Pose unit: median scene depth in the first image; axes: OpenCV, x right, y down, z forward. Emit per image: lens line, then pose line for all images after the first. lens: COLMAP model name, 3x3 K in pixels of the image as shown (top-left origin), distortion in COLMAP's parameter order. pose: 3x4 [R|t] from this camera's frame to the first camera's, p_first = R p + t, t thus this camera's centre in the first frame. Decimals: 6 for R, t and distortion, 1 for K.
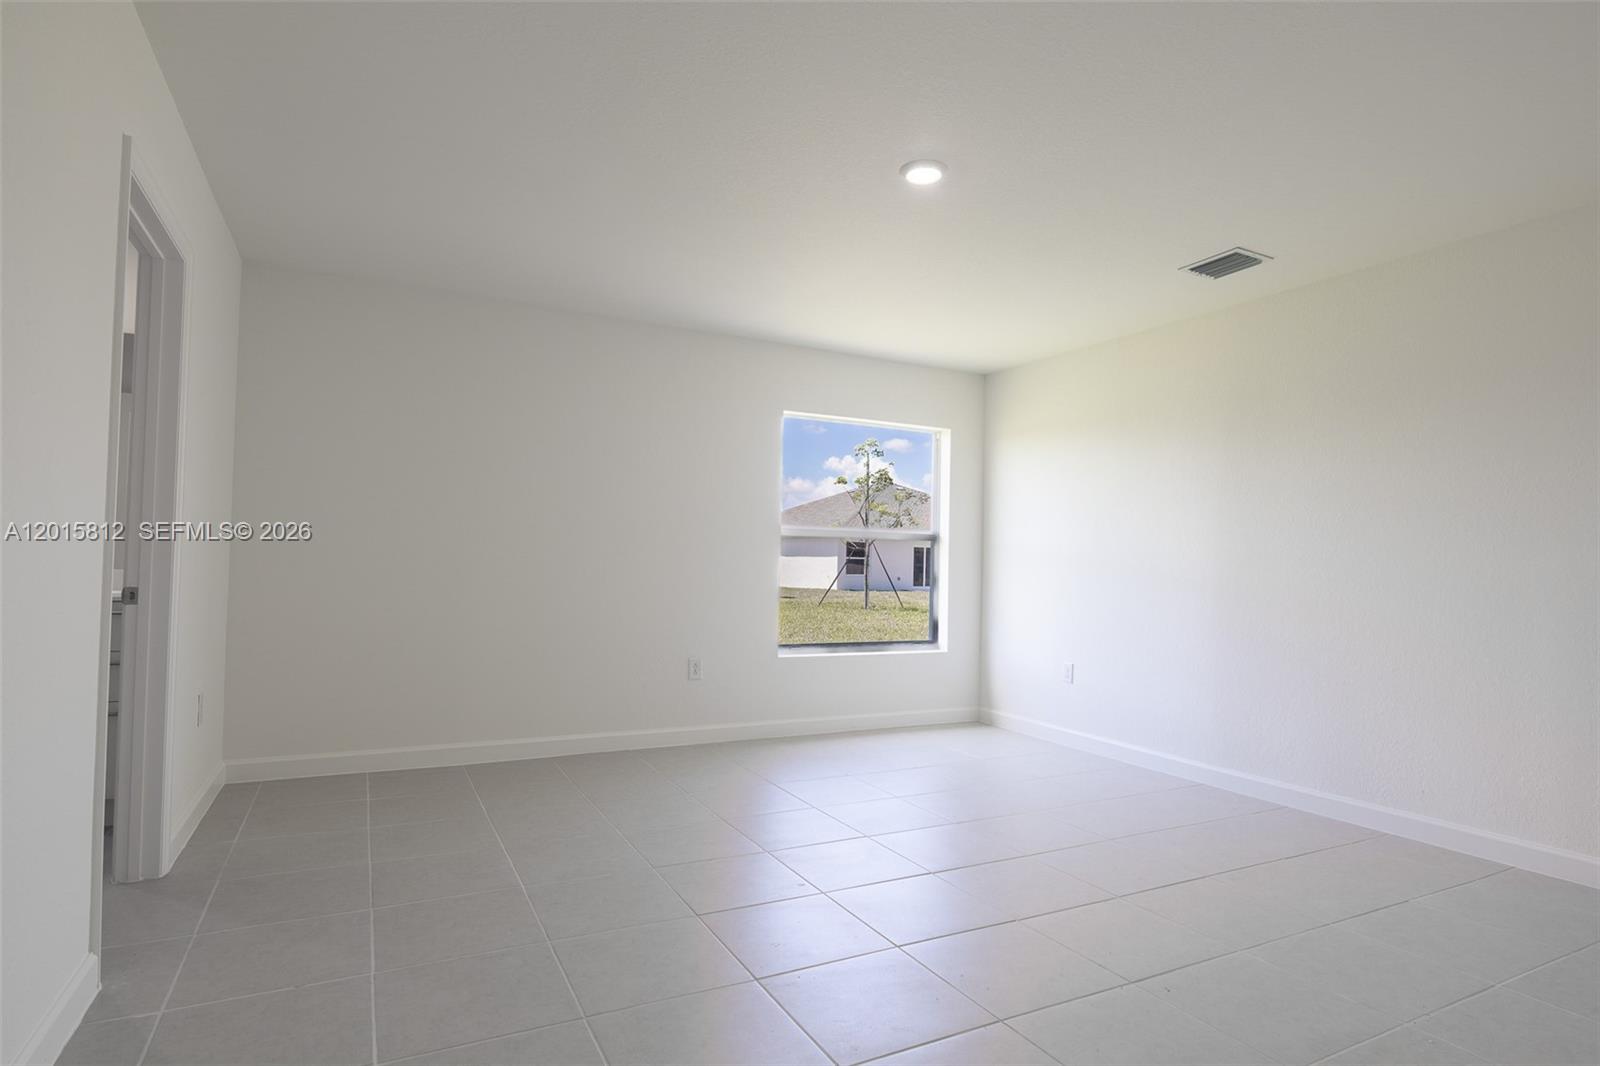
lens RADIAL K [[846.7, 0, 803.8], [0, 846.7, 544.7], [0, 0, 1]] dist [-0.000896, -0.001113]
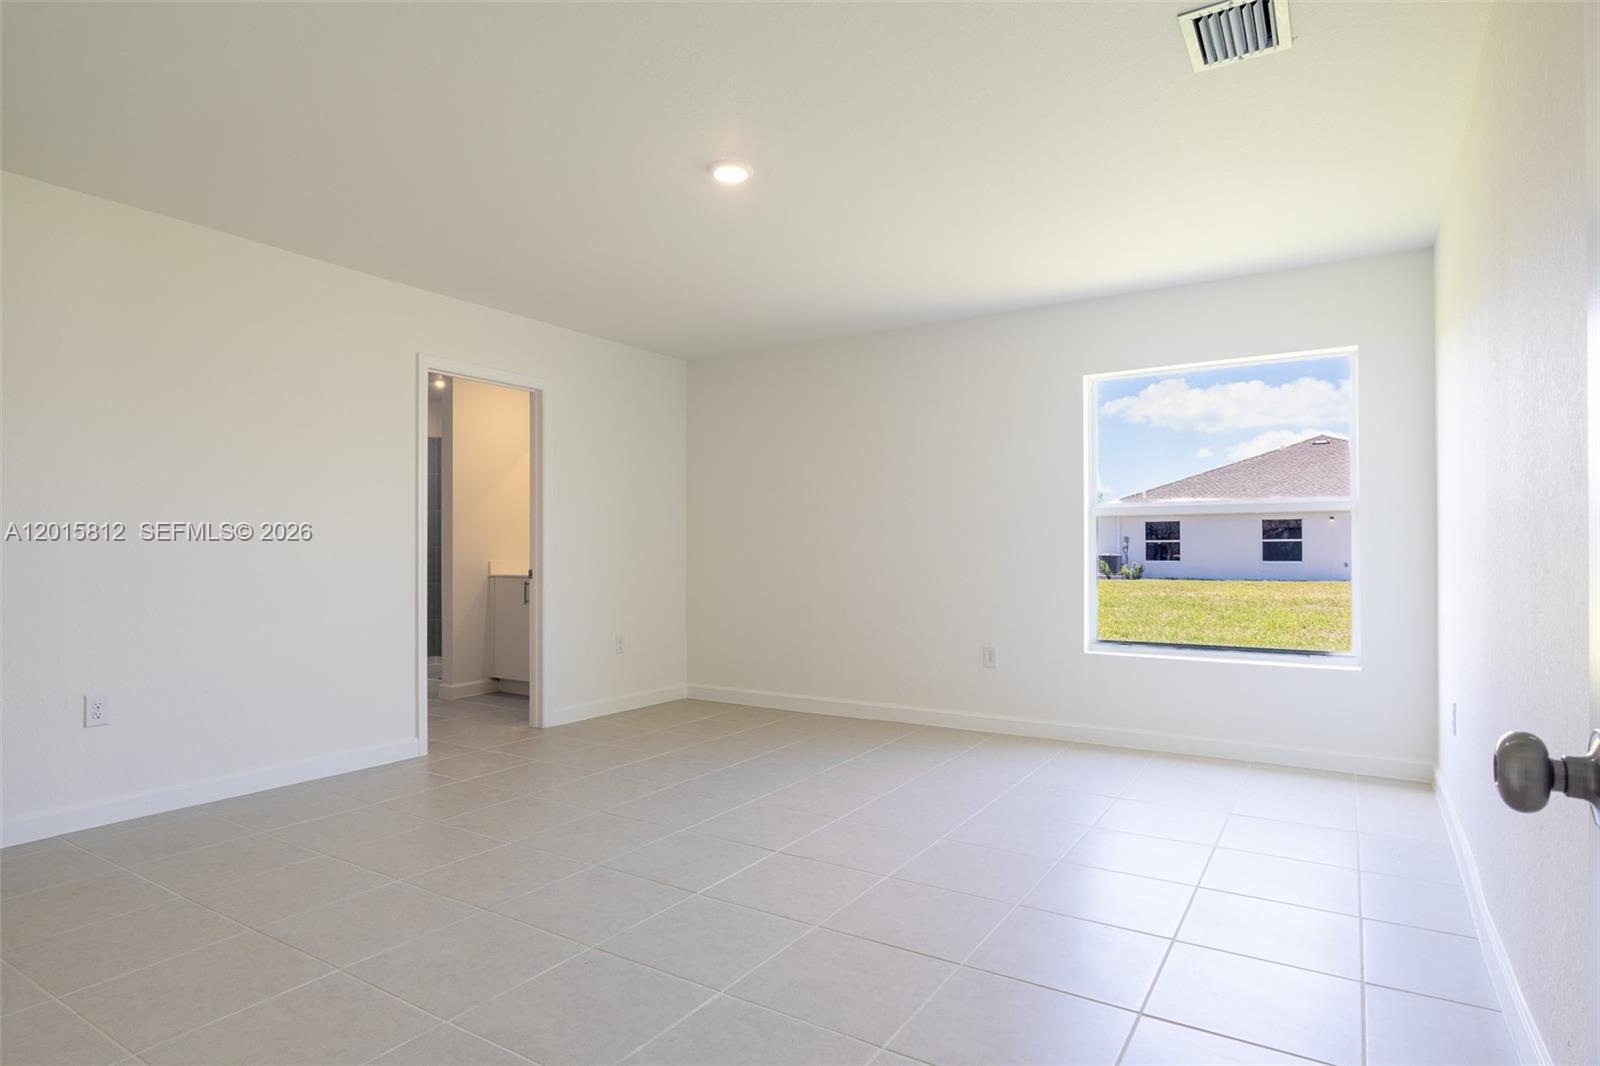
lens RADIAL K [[846.7, 0, 803.8], [0, 846.7, 544.7], [0, 0, 1]] dist [-0.000896, -0.001113]
pose [[0.502765, -0.030067, -0.863900, 0.602594], [0.028196, 0.999434, -0.018375, 0.026628], [0.863963, -0.015120, 0.503328, 0.303200]]
